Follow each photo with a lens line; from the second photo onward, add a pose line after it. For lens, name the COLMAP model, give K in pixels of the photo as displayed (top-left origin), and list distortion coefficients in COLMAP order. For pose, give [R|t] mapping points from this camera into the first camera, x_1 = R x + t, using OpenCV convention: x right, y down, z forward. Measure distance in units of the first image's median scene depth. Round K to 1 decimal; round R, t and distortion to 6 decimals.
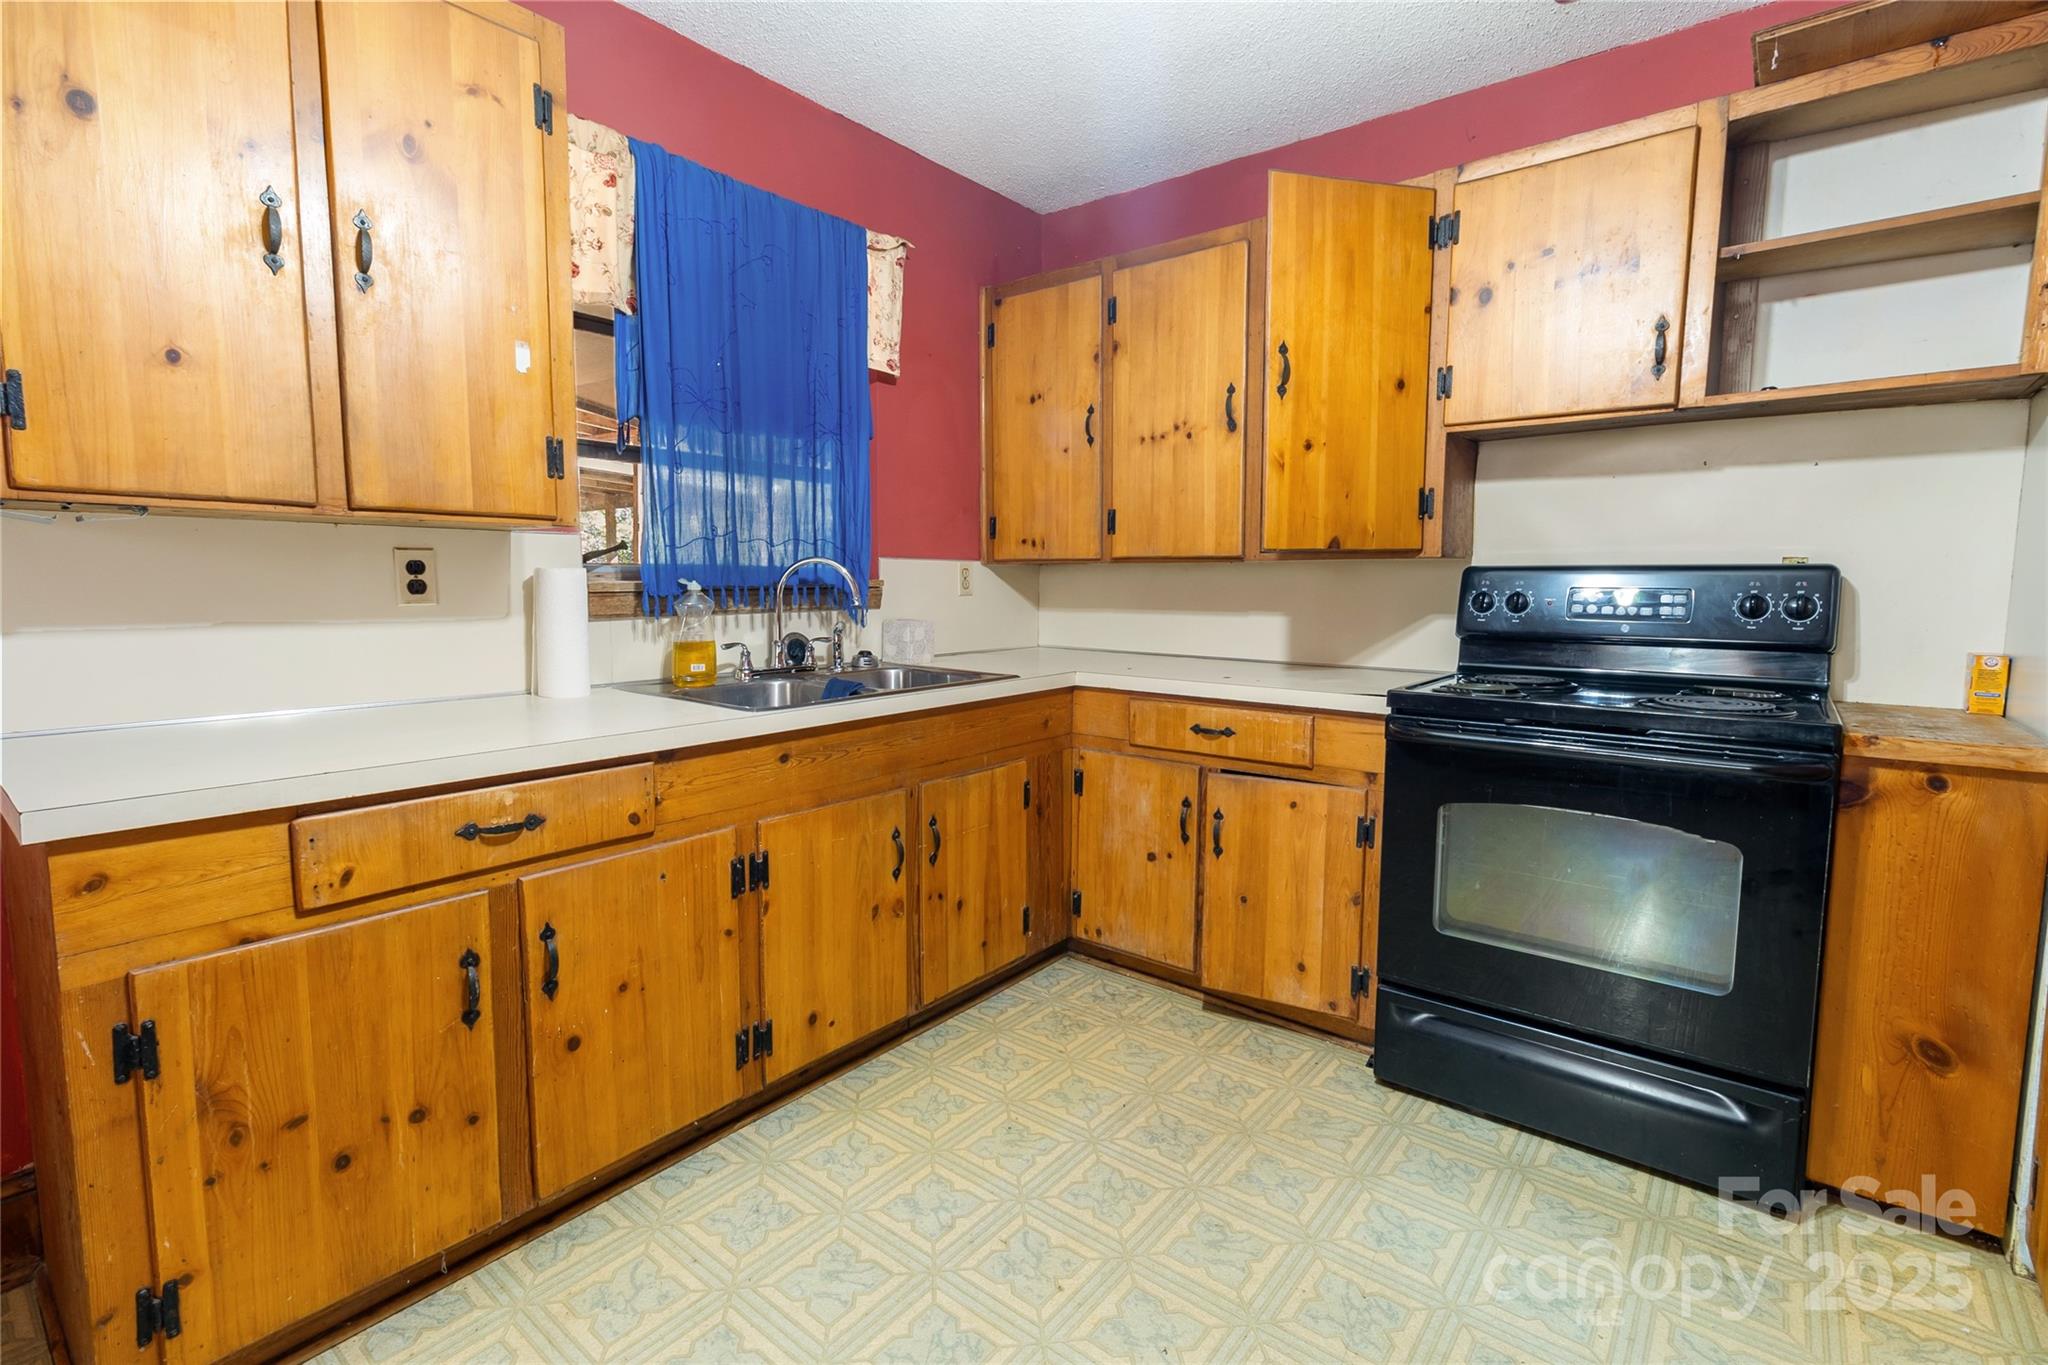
lens RADIAL K [[937.5, 0, 1032.3], [0, 937.5, 671.9], [0, 0, 1]] dist [0.003052, -0.000015]
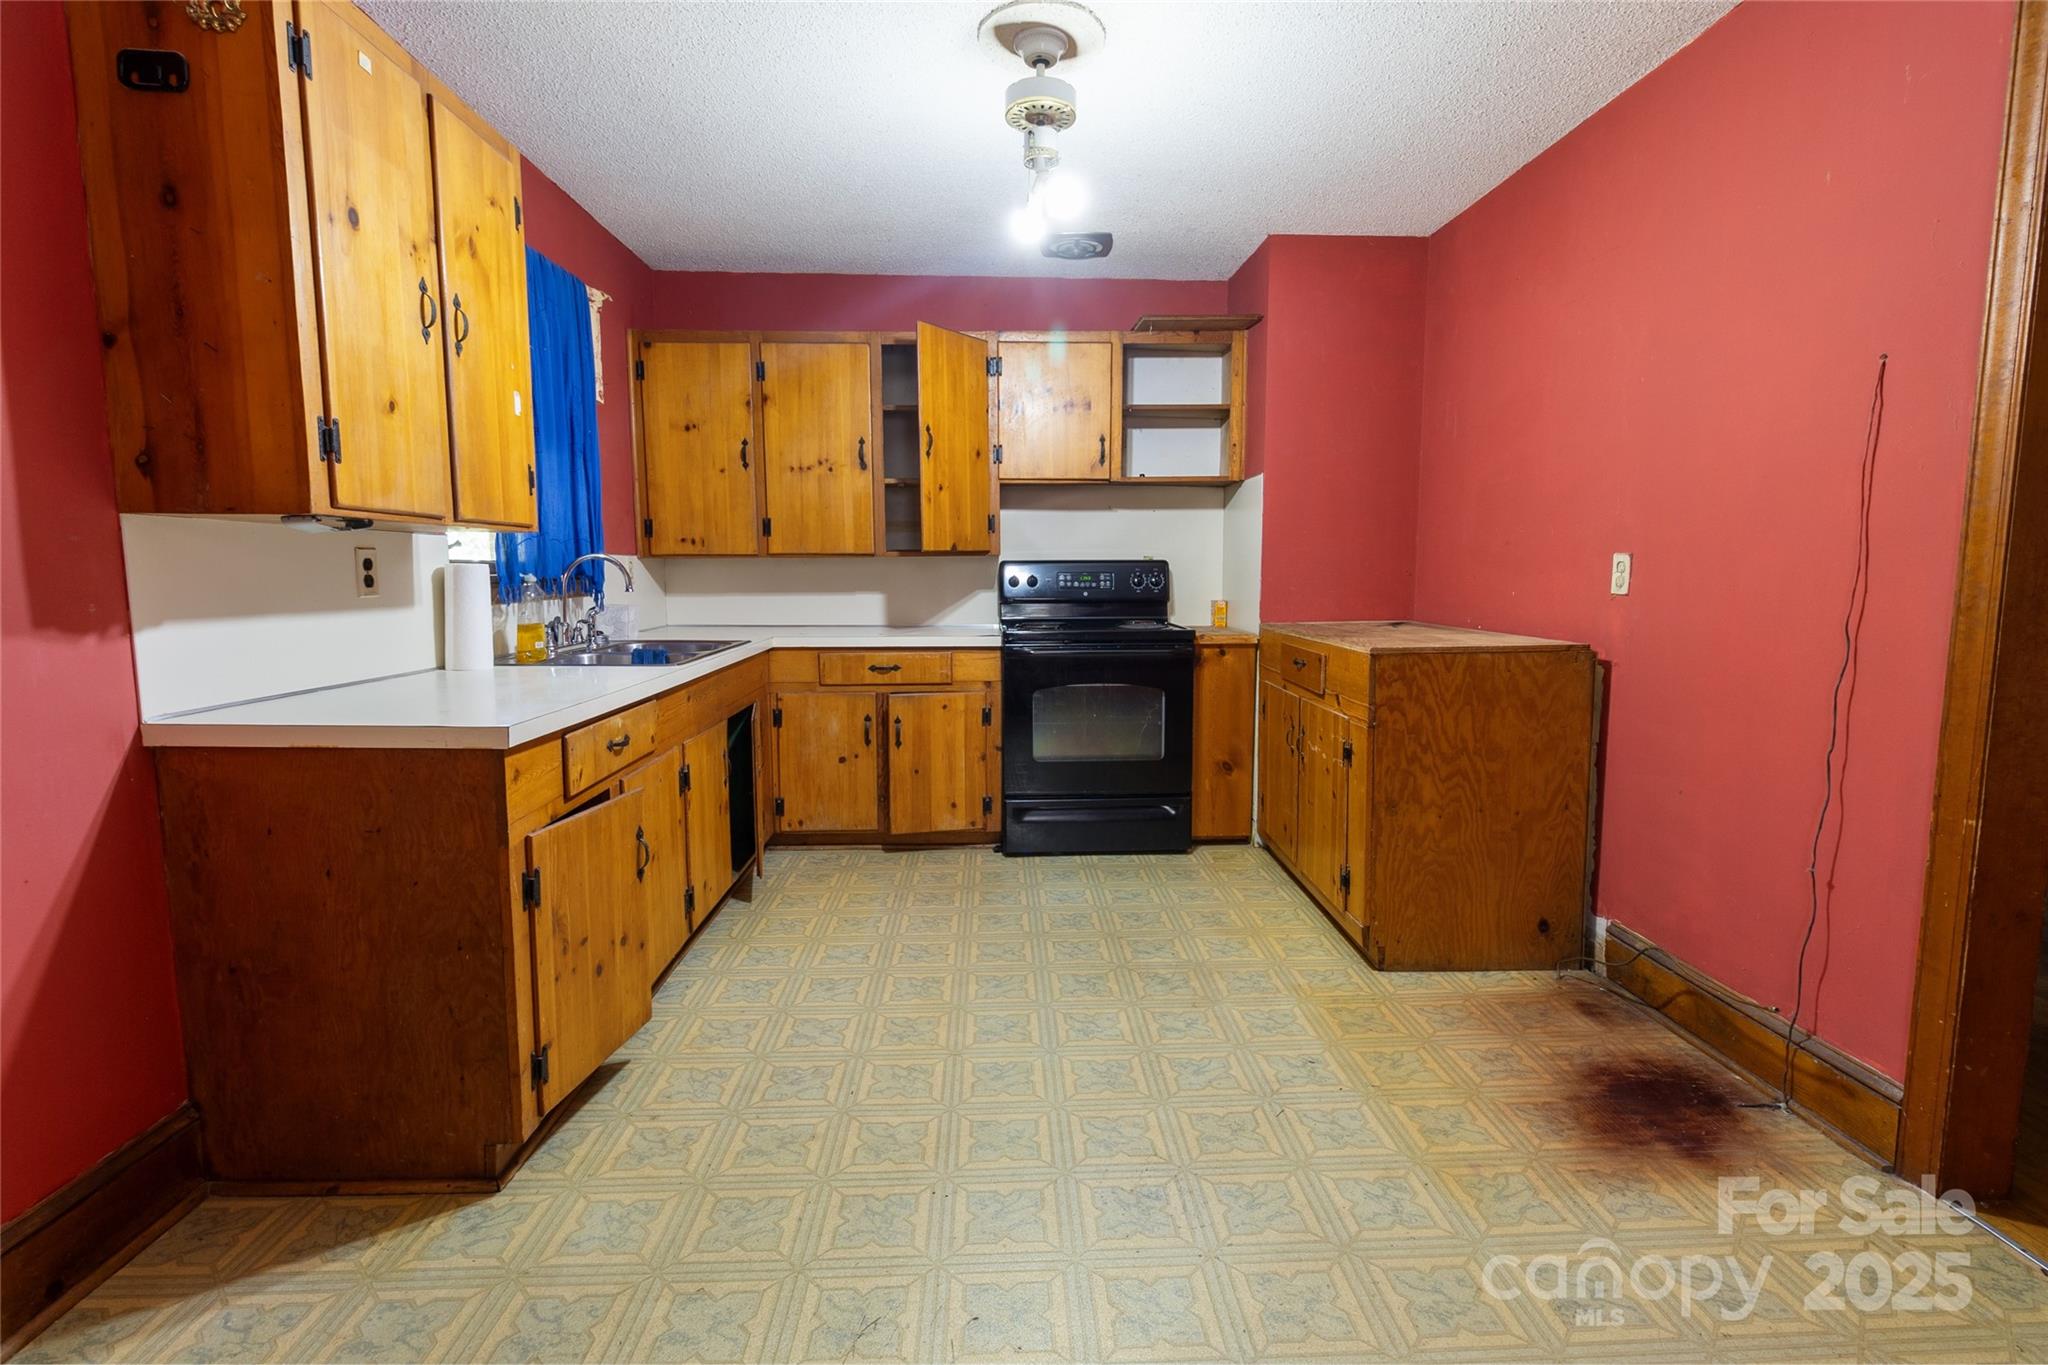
lens RADIAL K [[937.5, 0, 1032.3], [0, 937.5, 671.9], [0, 0, 1]] dist [0.003052, -0.000015]
pose [[0.756288, -0.078599, 0.649501, -0.639355], [0.070900, 0.996757, 0.038065, 0.028512], [-0.650386, 0.017261, 0.759408, -0.331382]]
